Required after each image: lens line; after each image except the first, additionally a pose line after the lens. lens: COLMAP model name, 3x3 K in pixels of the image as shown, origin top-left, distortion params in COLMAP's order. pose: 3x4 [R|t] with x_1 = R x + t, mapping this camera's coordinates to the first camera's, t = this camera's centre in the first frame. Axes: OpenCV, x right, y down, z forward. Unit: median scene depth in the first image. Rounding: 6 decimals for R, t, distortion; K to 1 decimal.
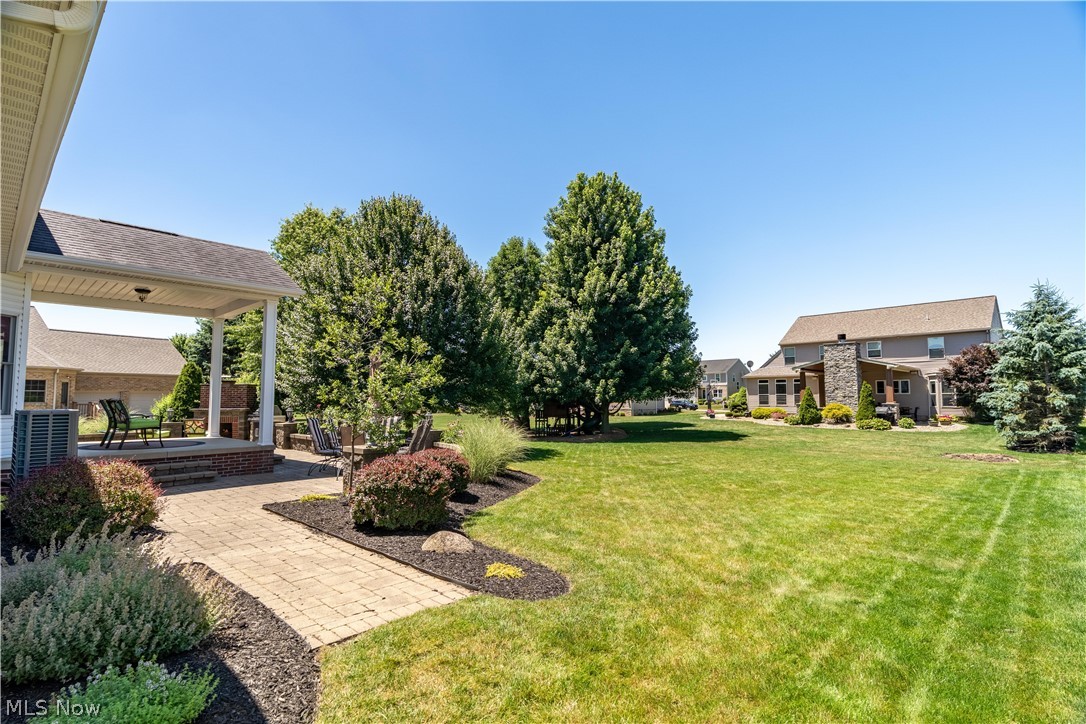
lens RADIAL K [[513.1, 0, 542.7], [0, 513.1, 364.5], [0, 0, 1]] dist [0.000007, 0.000837]
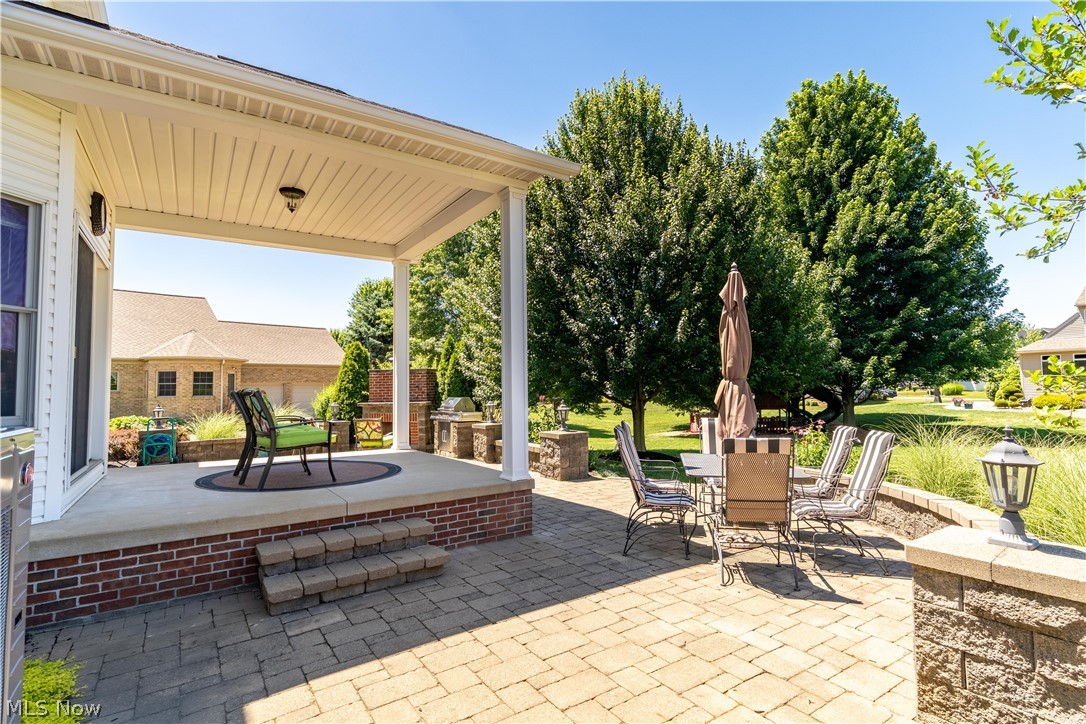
lens RADIAL K [[513.1, 0, 541.7], [0, 513.1, 361.5], [0, 0, 1]] dist [0.000007, 0.000837]
pose [[0.973633, -0.023620, -0.226892, -0.161749], [0.027136, 0.999555, 0.012389, 0.015324], [0.226498, -0.018219, 0.973841, 0.211929]]
